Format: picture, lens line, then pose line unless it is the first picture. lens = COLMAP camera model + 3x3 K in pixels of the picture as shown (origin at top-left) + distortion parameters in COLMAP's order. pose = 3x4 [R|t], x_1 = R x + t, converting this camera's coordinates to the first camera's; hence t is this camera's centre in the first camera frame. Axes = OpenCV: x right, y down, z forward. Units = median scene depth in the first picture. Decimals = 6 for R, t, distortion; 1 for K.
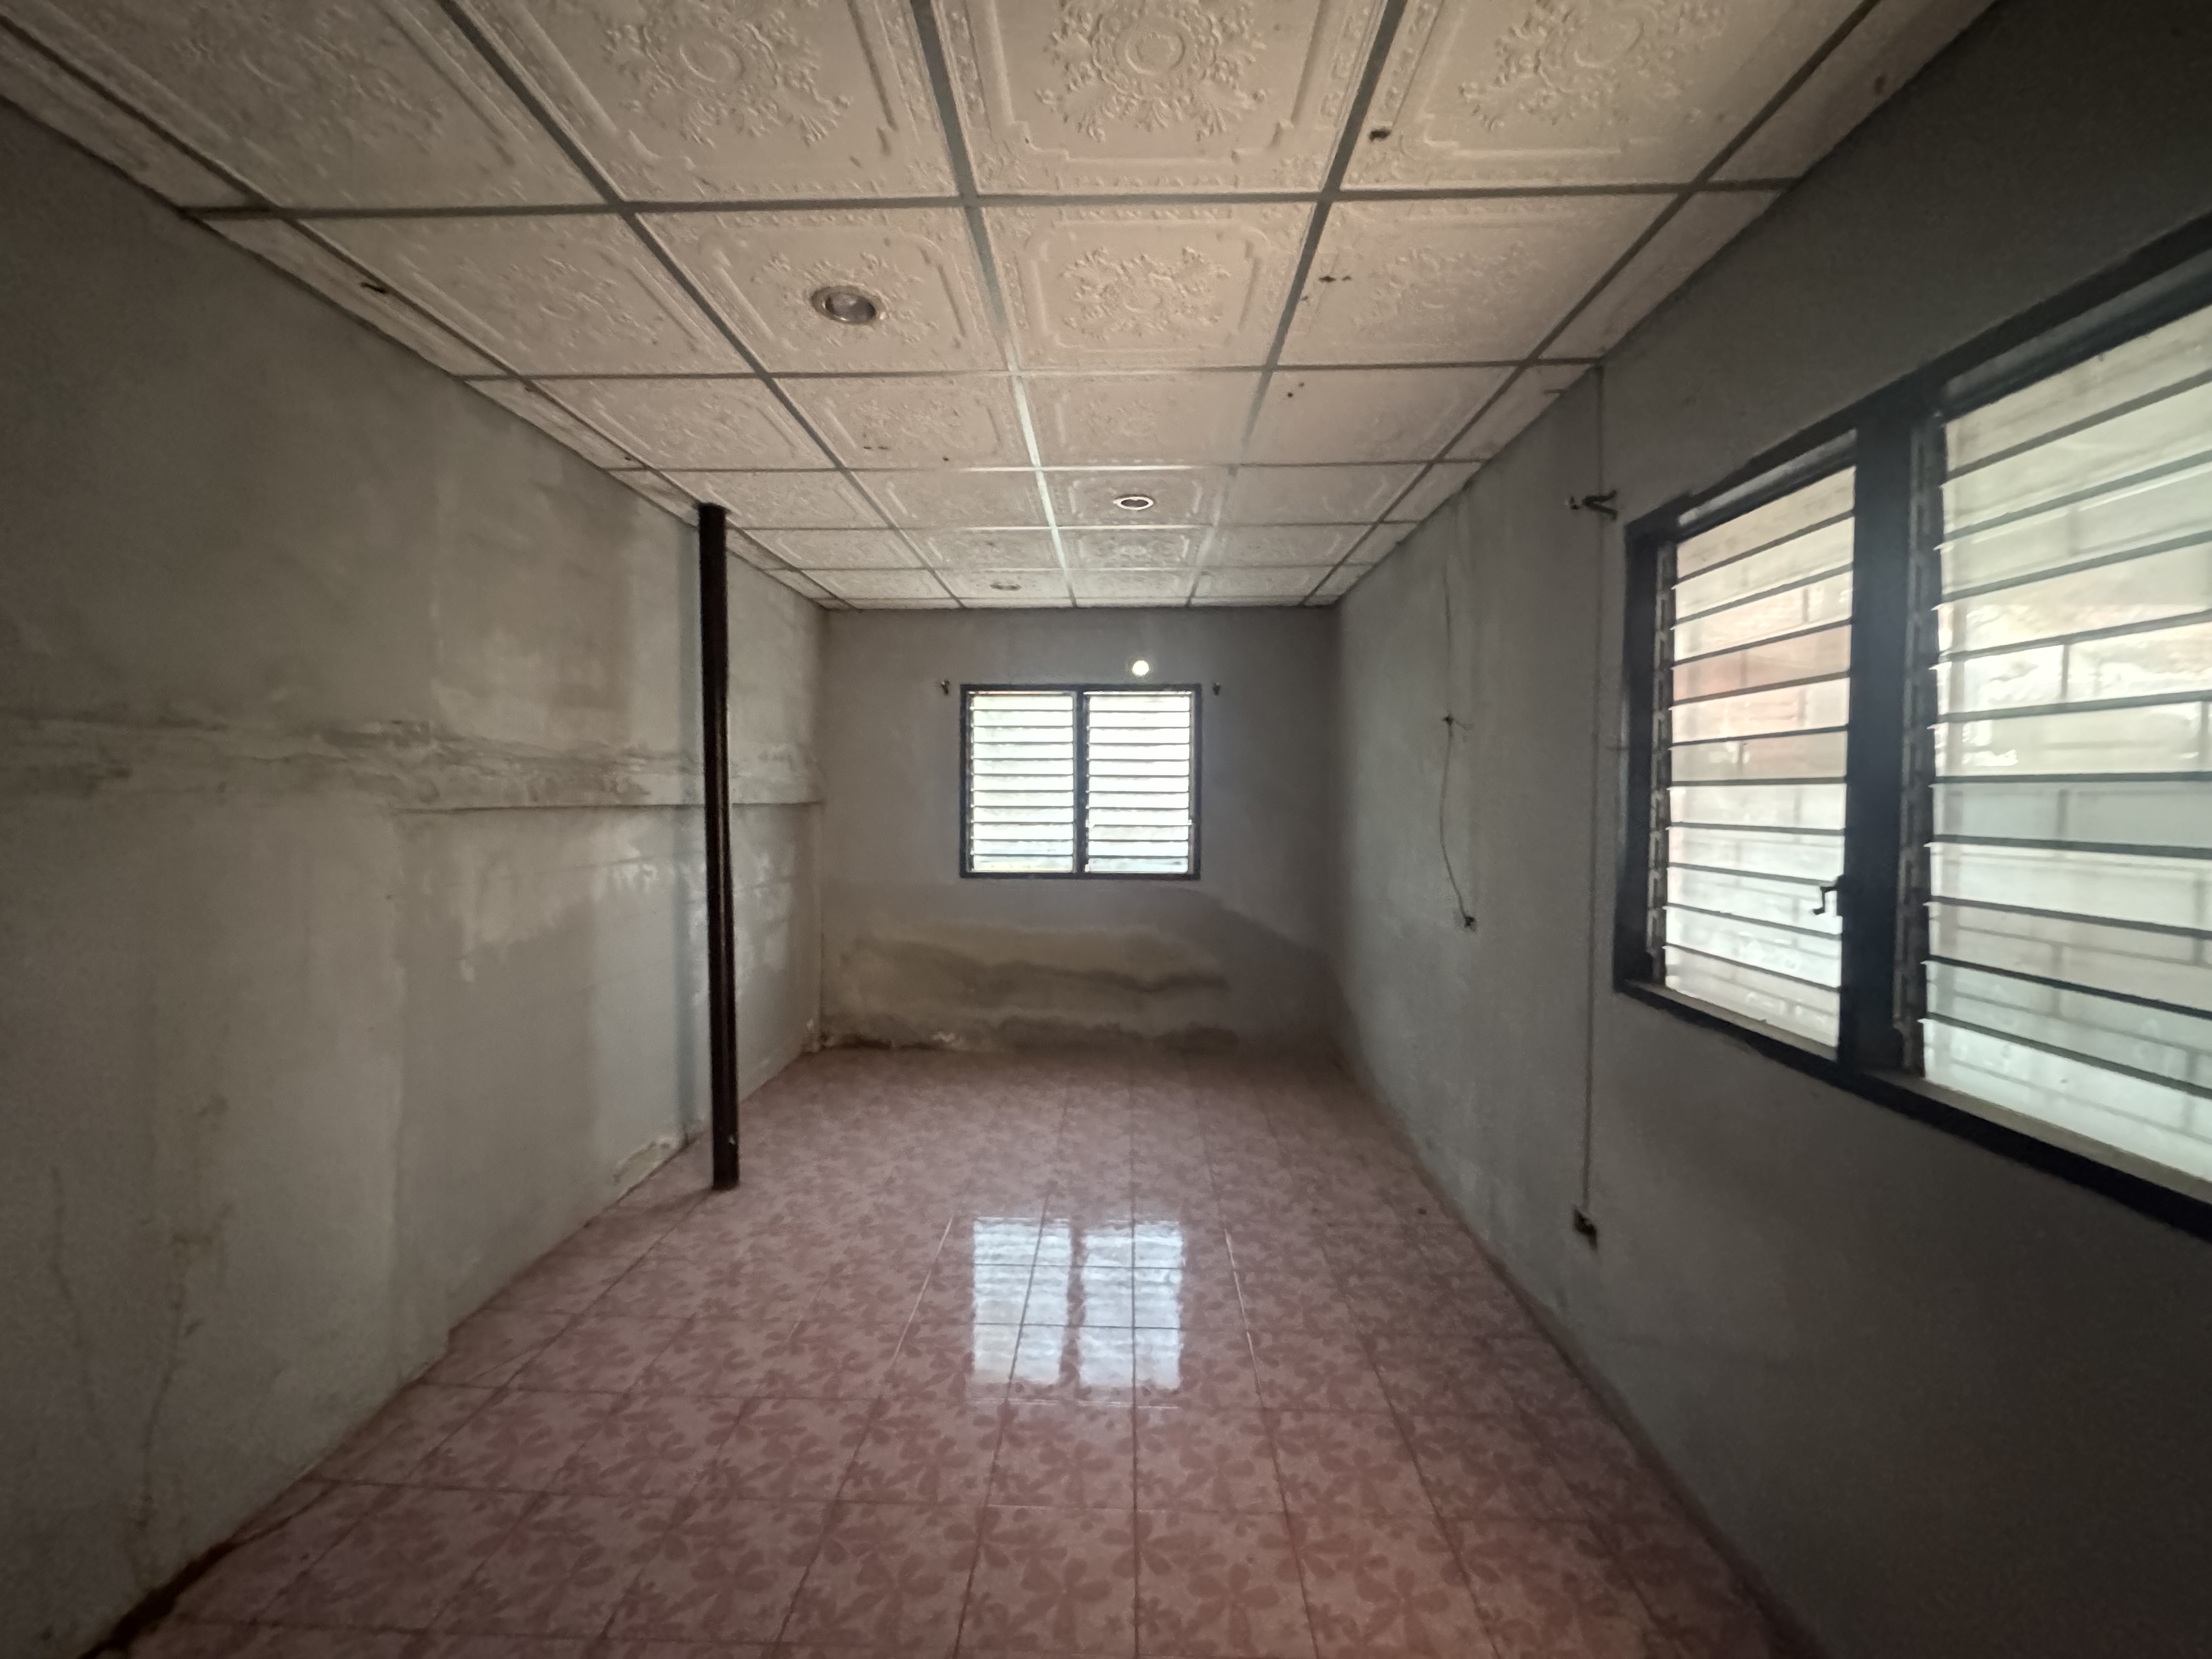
lens RADIAL K [[876.8, 0, 1101.0], [0, 876.8, 830.2], [0, 0, 1]] dist [-0.006434, 0.000308]
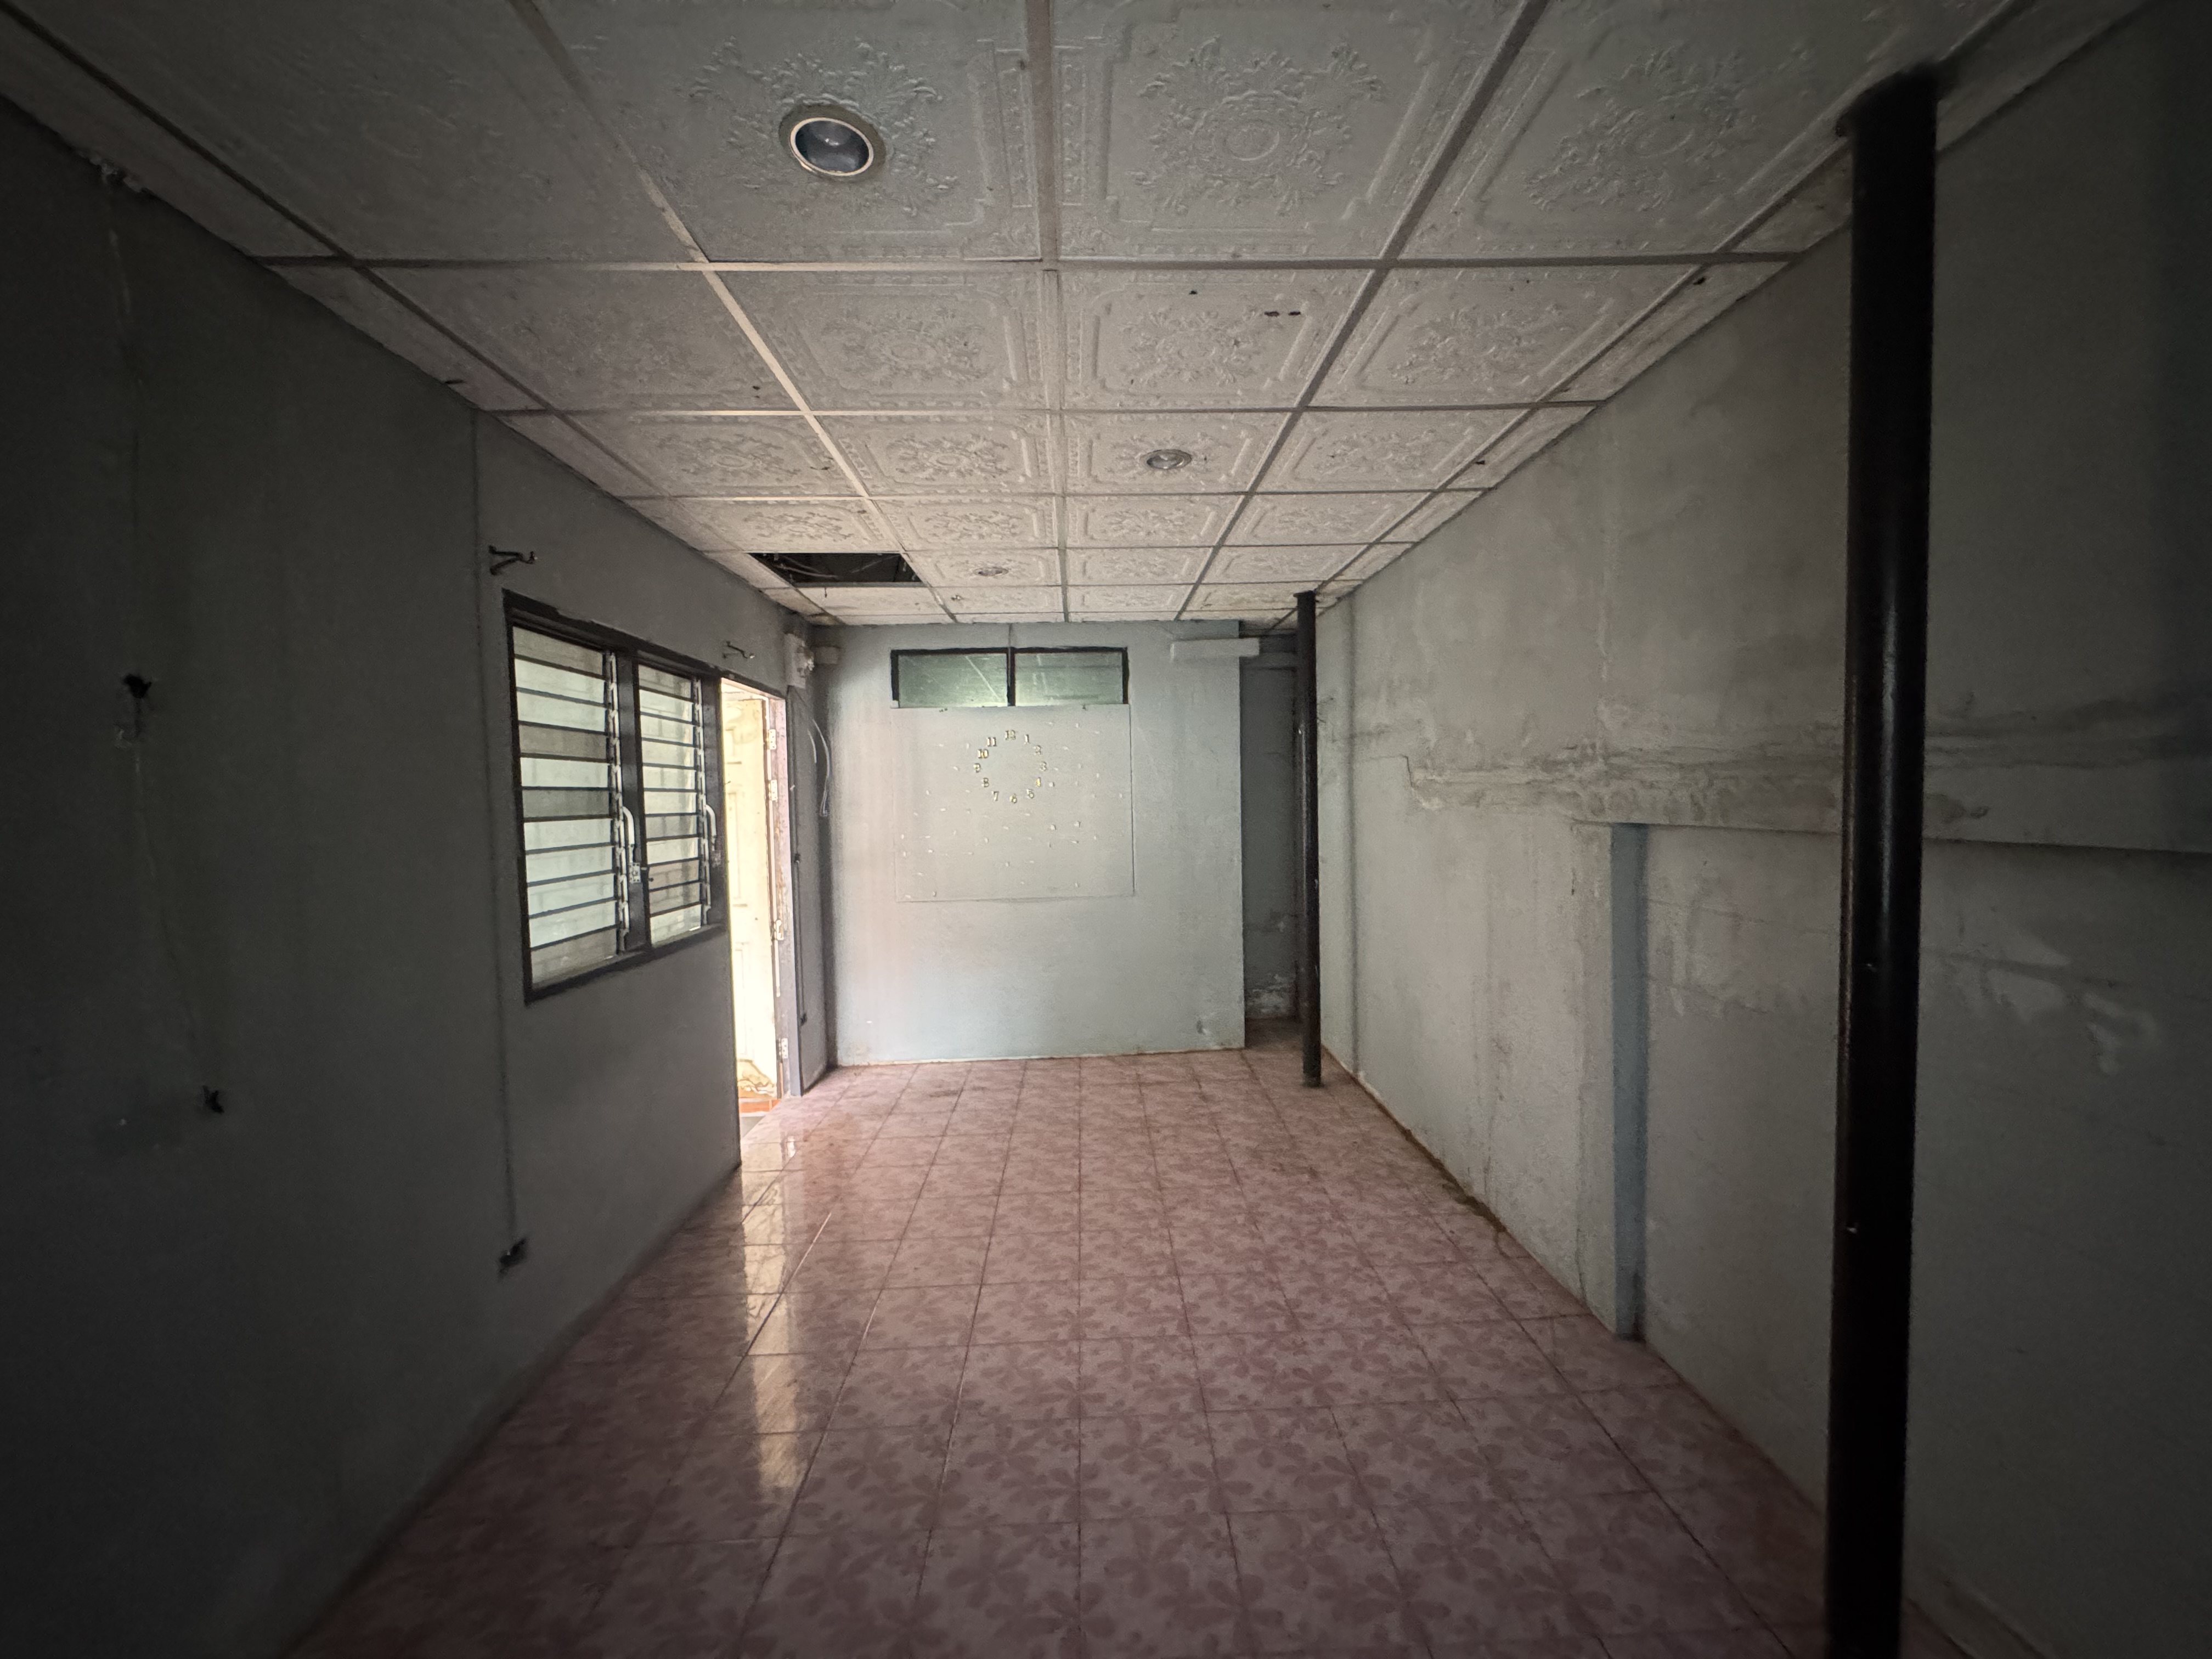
lens RADIAL K [[876.8, 0, 1110.2], [0, 876.8, 830.1], [0, 0, 1]] dist [-0.006434, 0.000308]
pose [[-0.997612, 0.021345, -0.065691, -0.084261], [0.016034, 0.996639, 0.080330, -0.111835], [0.067185, 0.079085, -0.994601, 2.057919]]
